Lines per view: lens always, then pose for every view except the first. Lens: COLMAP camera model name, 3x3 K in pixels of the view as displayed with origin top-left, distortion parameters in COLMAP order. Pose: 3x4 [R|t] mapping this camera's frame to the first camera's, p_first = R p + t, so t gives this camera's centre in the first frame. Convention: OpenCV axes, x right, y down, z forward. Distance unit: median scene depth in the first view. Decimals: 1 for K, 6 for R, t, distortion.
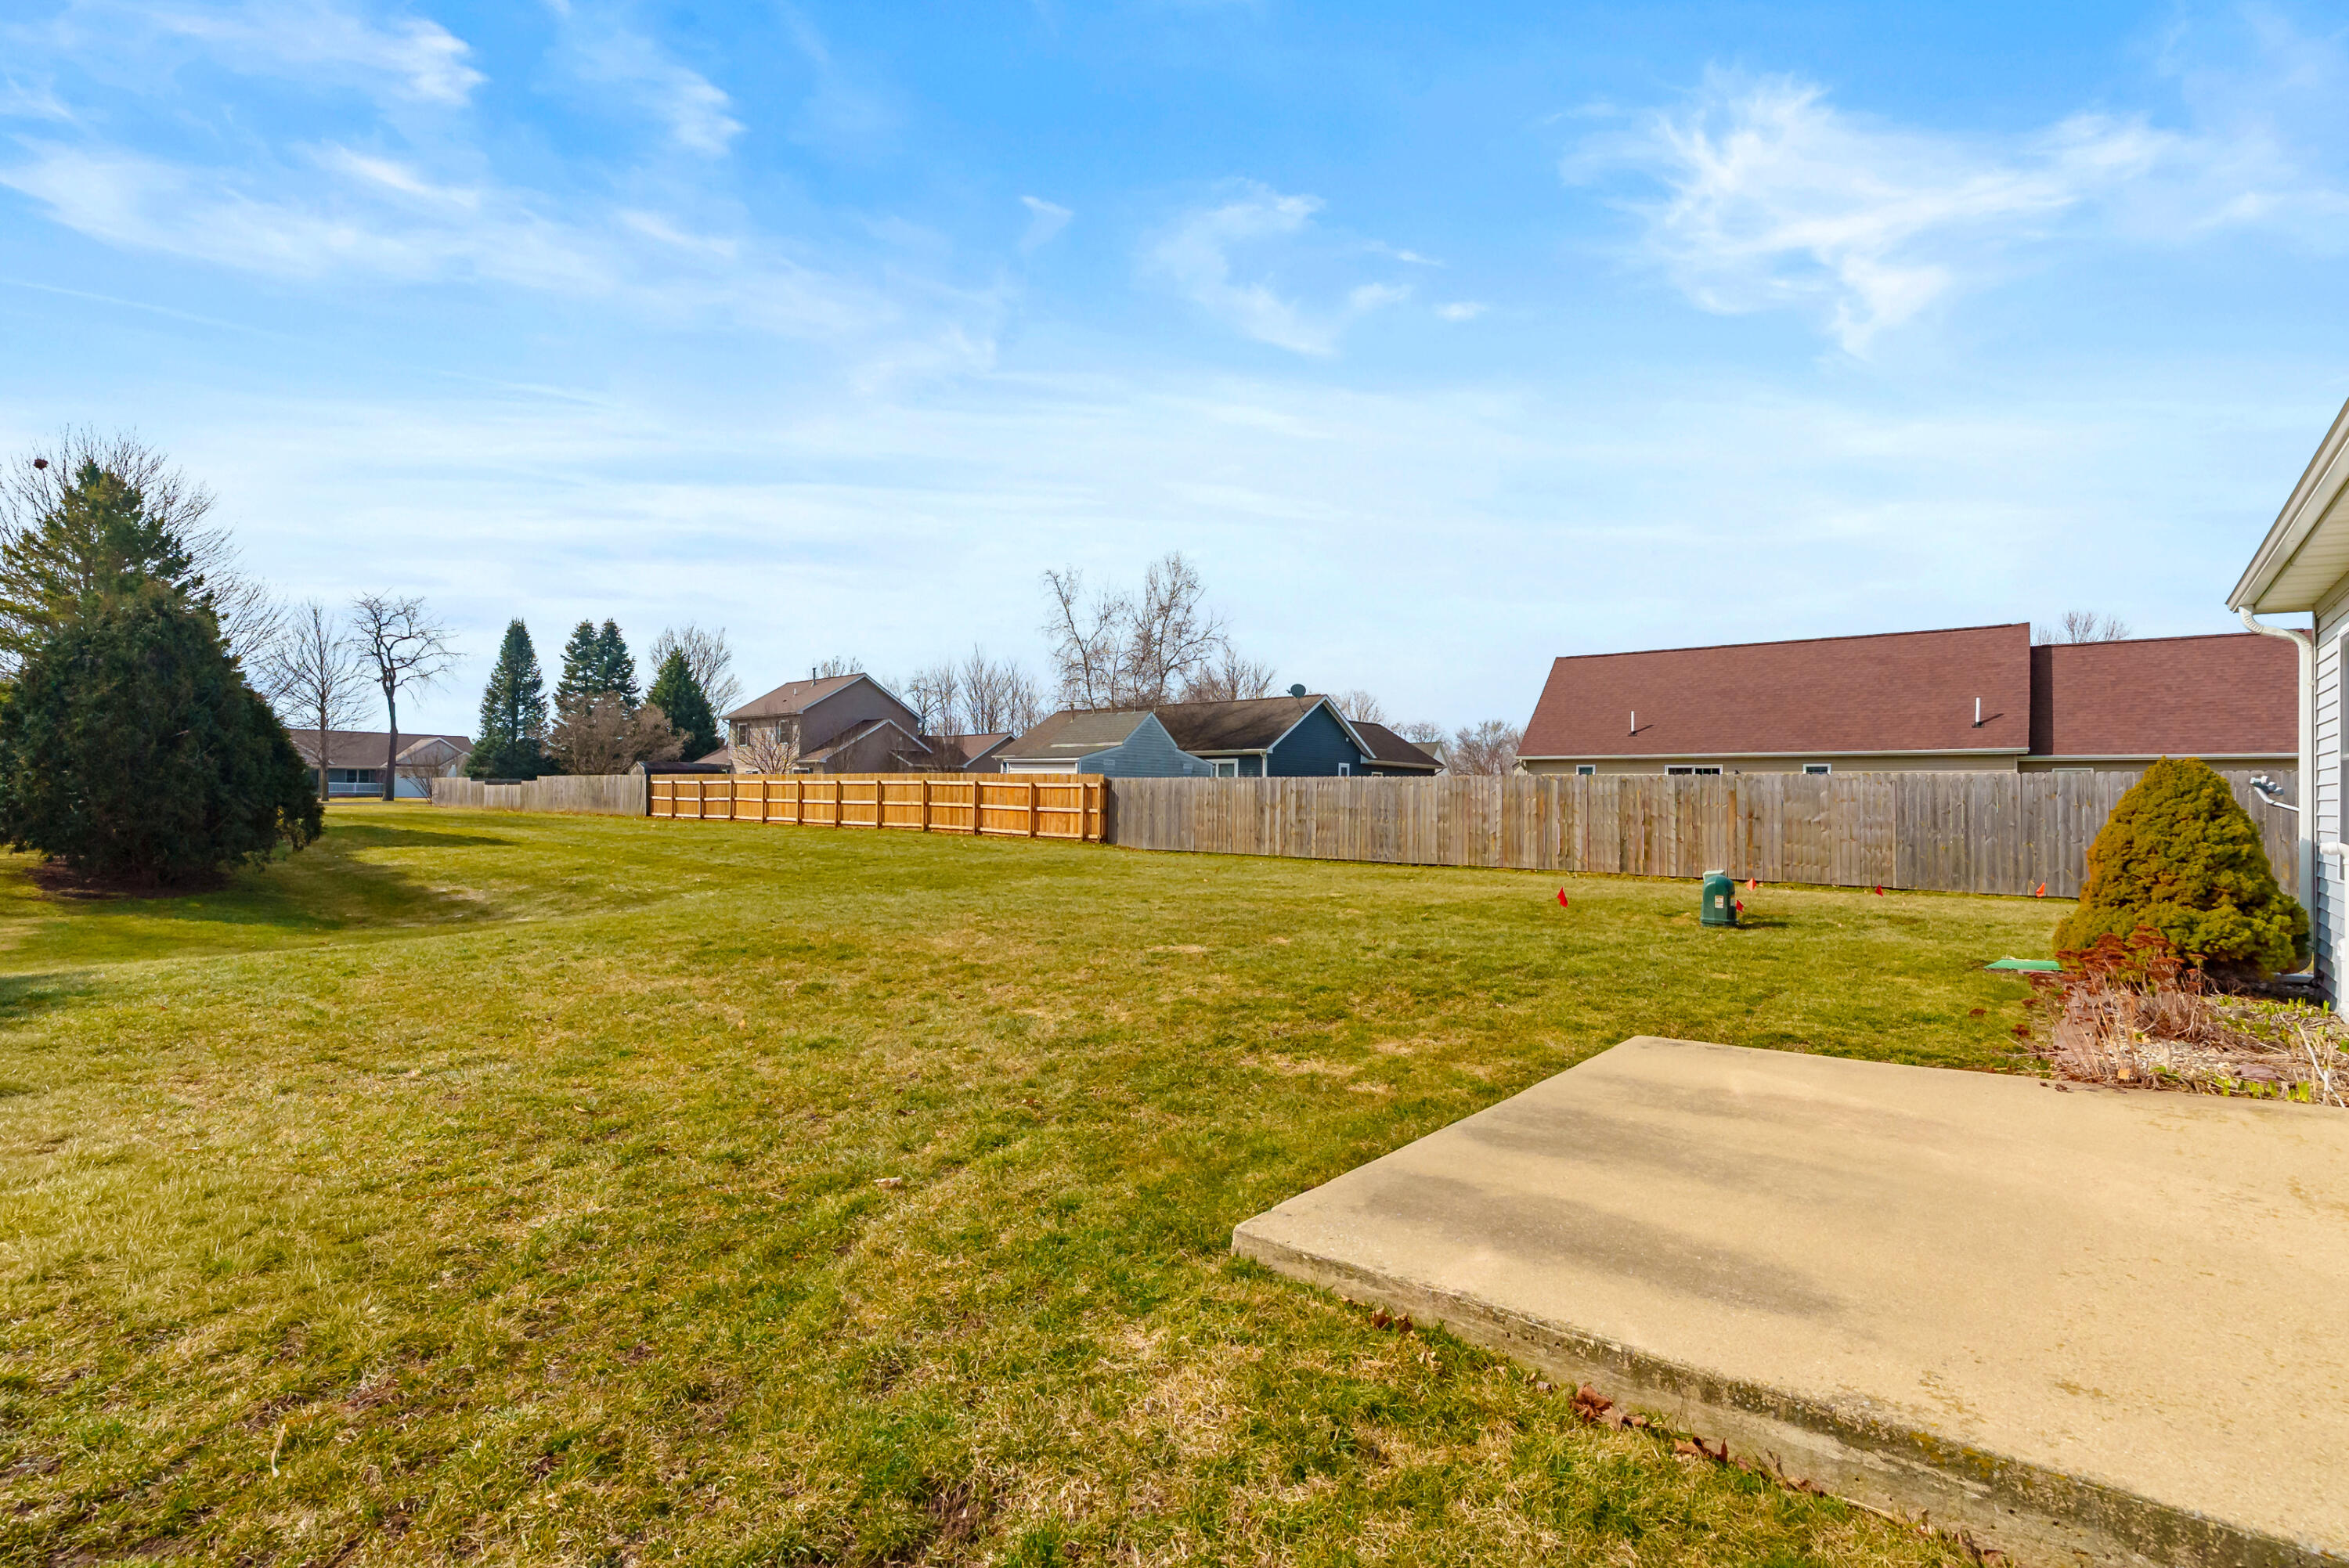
lens RADIAL K [[1076.0, 0, 1174.5], [0, 1076.0, 784.0], [0, 0, 1]] dist [-0.001035, -0.000109]
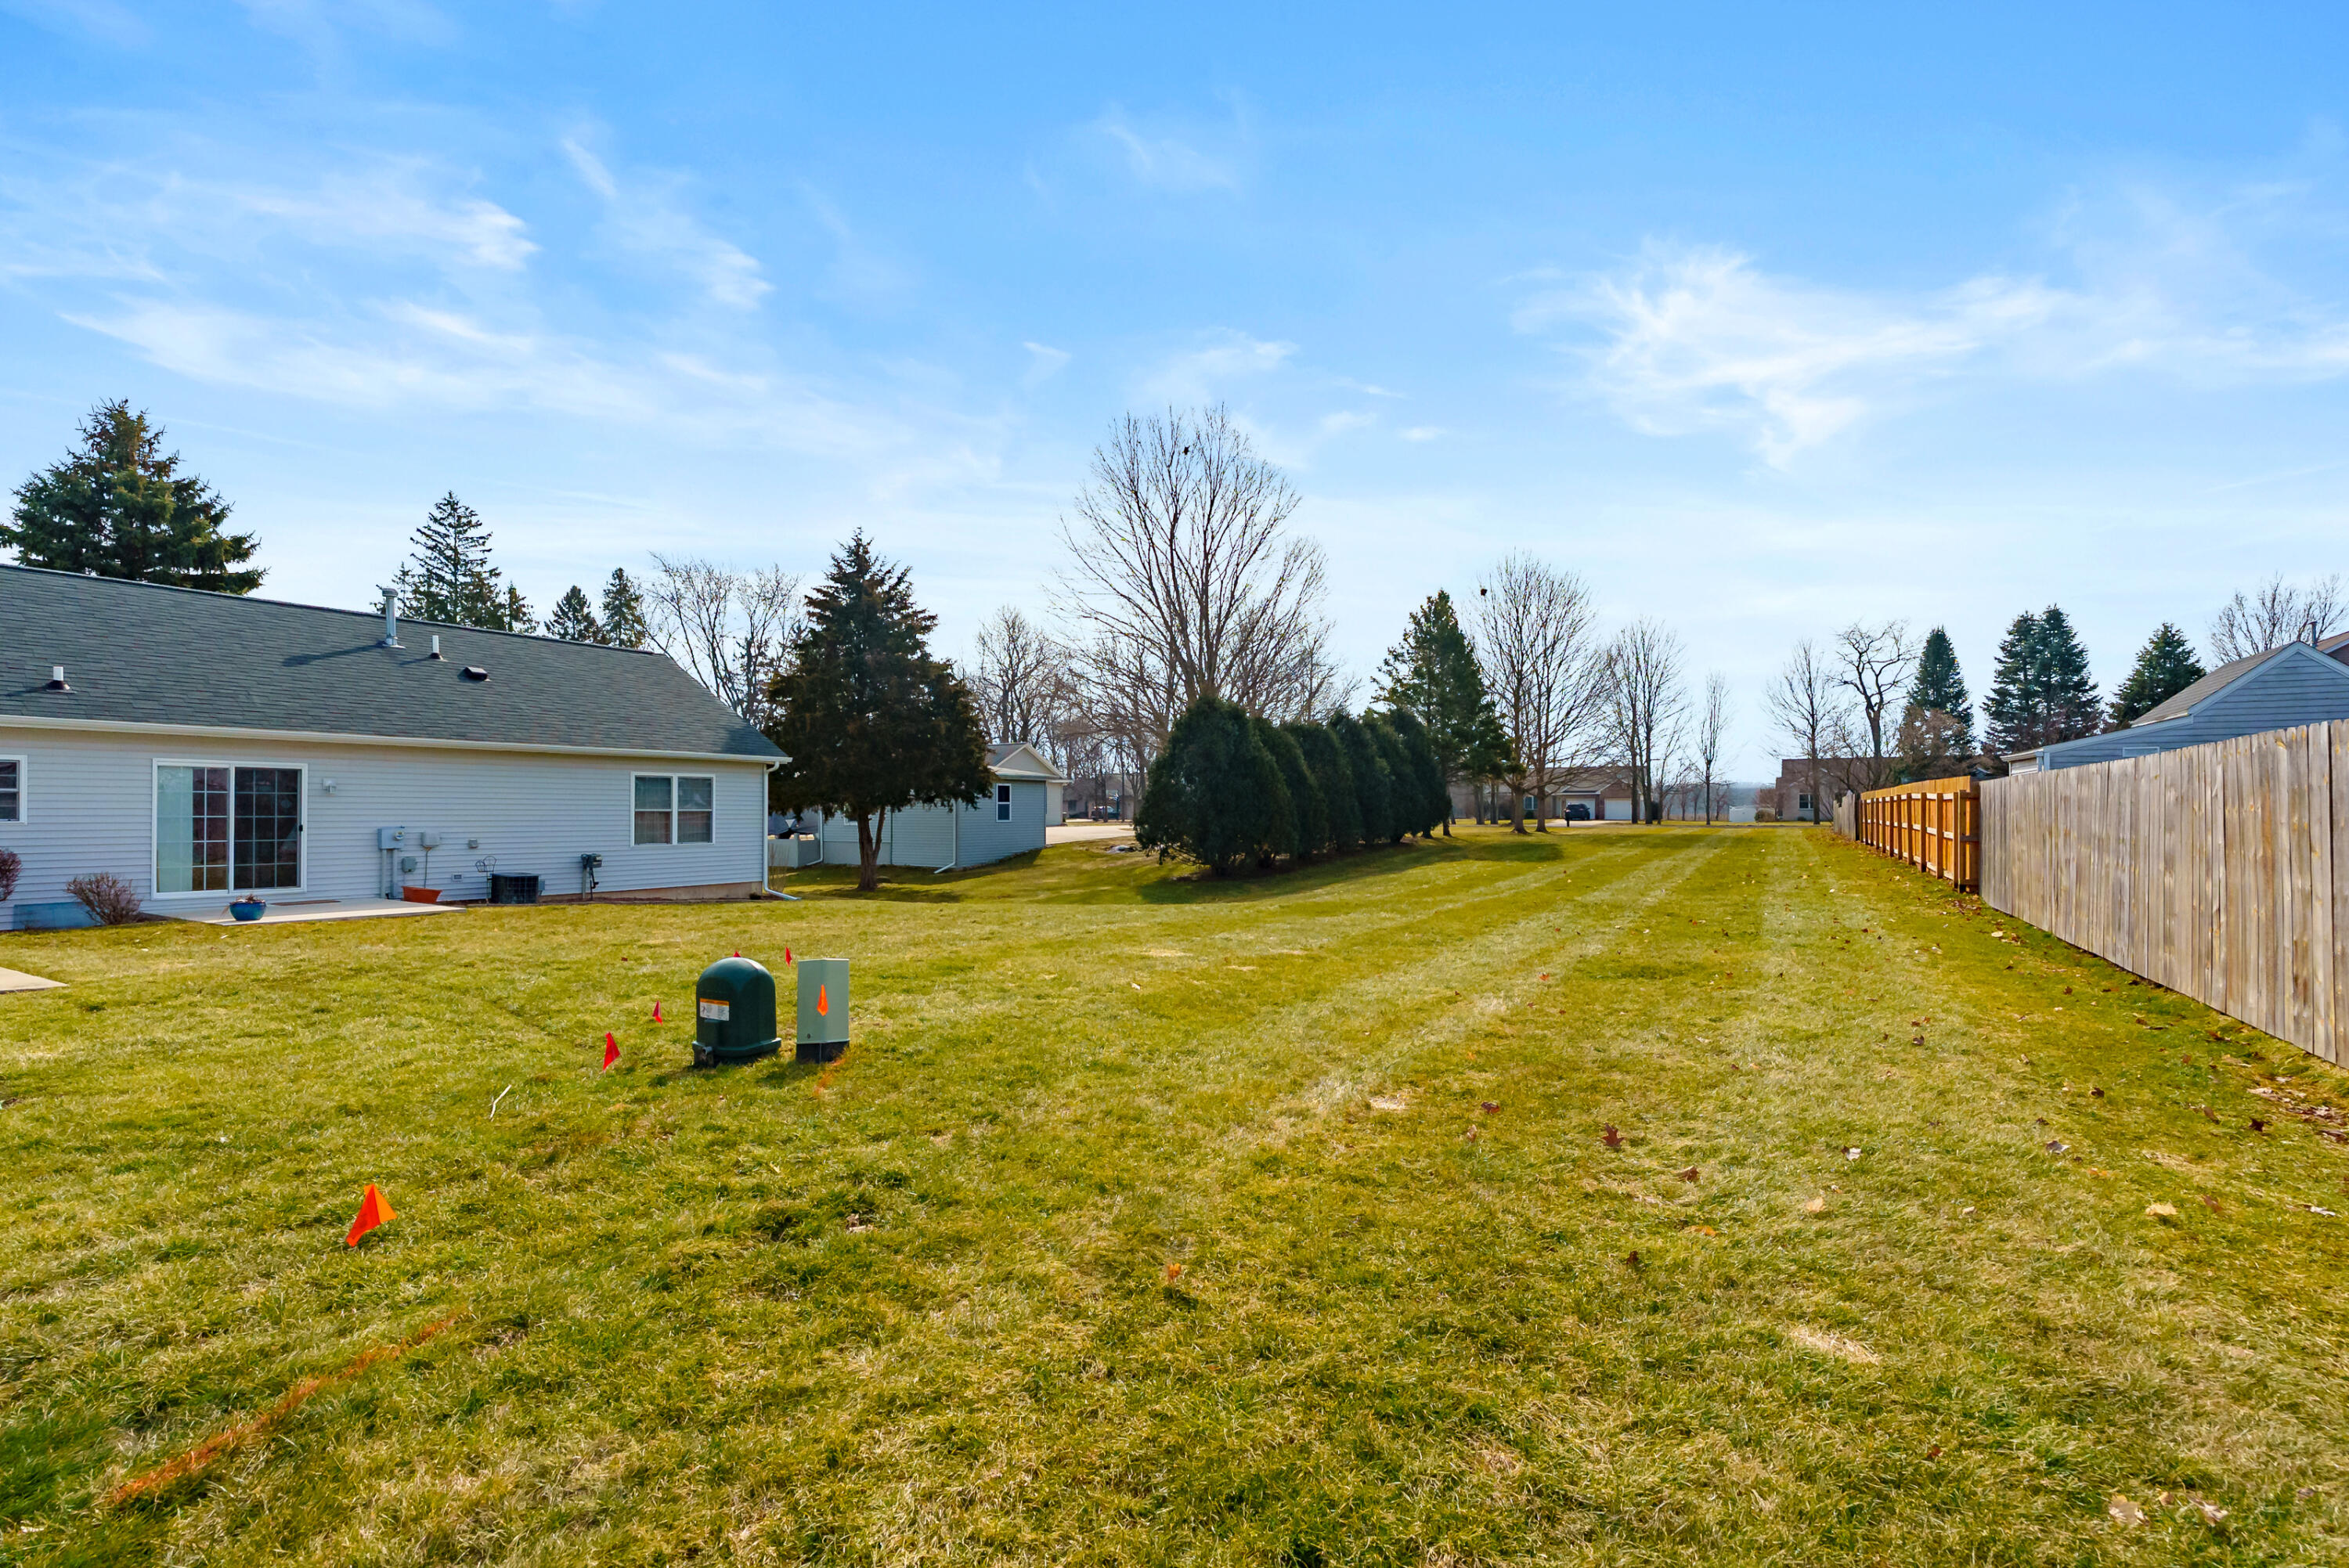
lens RADIAL K [[1072.2, 0, 1179.5], [0, 1072.2, 811.3], [0, 0, 1]] dist [-0.001029, -0.000272]
pose [[0.200436, -0.013567, -0.979613, 0.152464], [0.016674, 0.999807, -0.010435, 0.003603], [0.979565, -0.014242, 0.200623, 0.175419]]
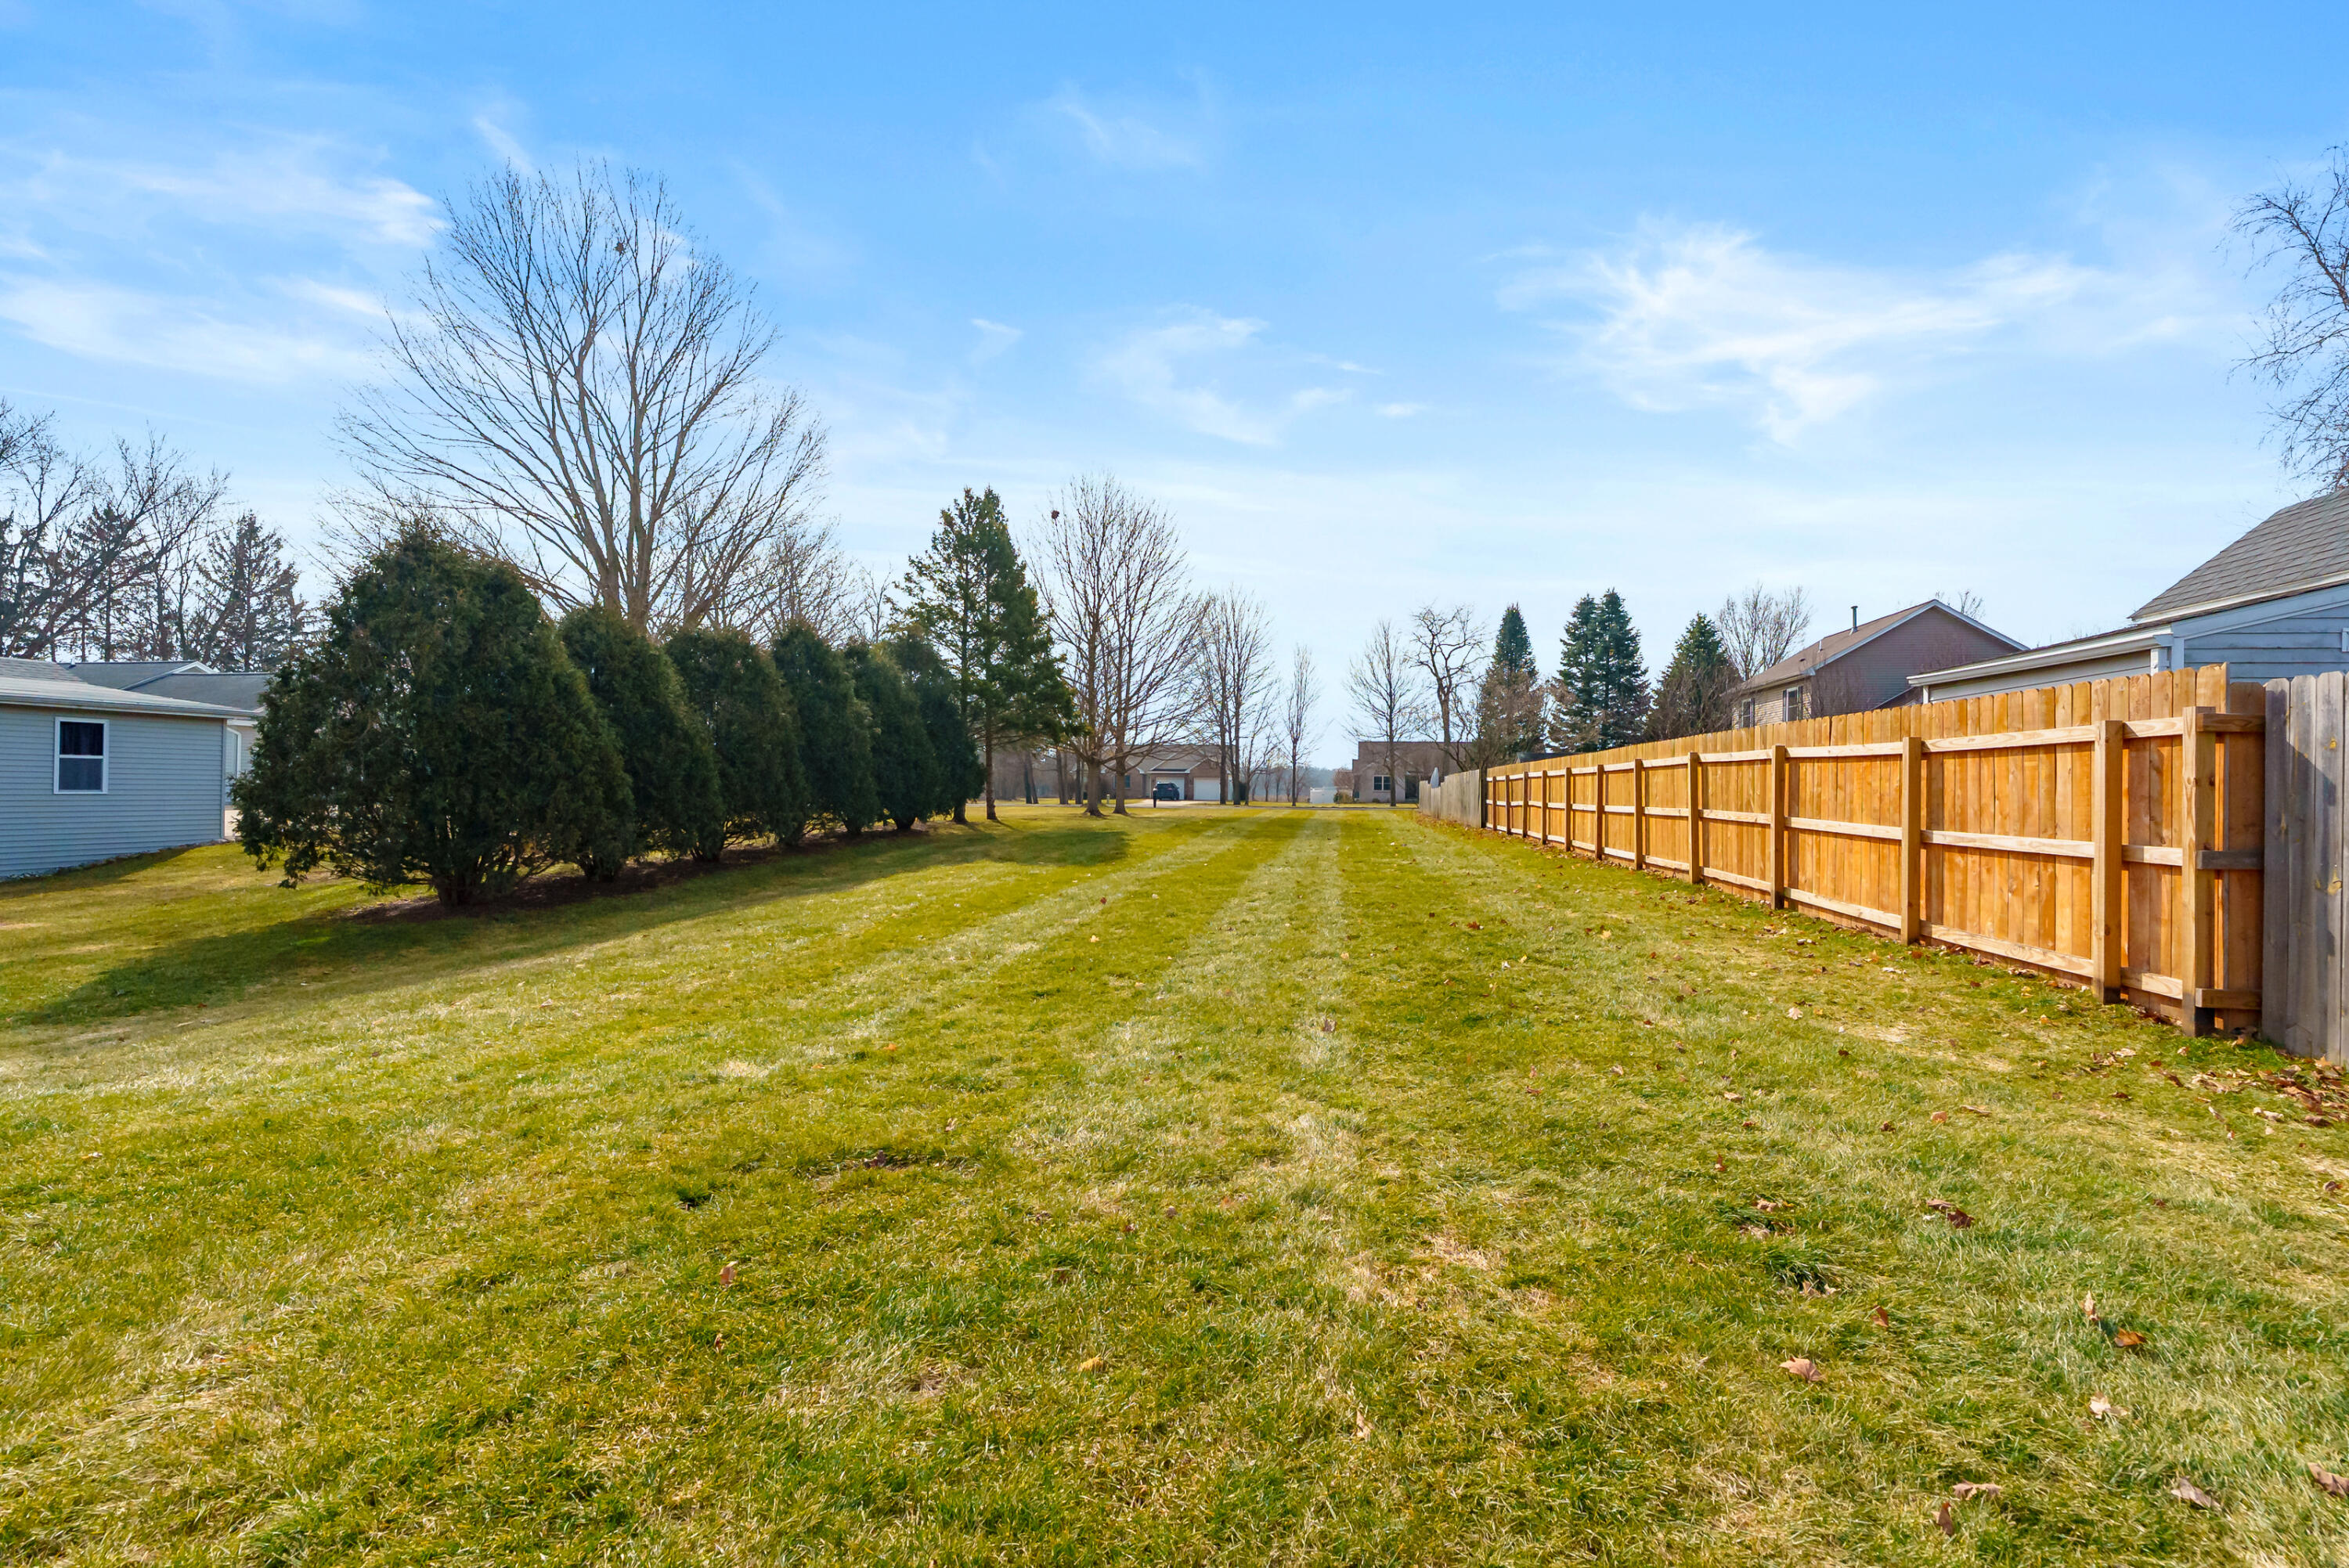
lens RADIAL K [[1076.0, 0, 1174.5], [0, 1076.0, 784.0], [0, 0, 1]] dist [-0.001035, -0.000109]
pose [[0.530913, -0.014177, -0.847308, -0.001743], [0.008037, 0.999899, -0.011694, 0.004772], [0.847389, -0.000601, 0.530973, 0.279603]]
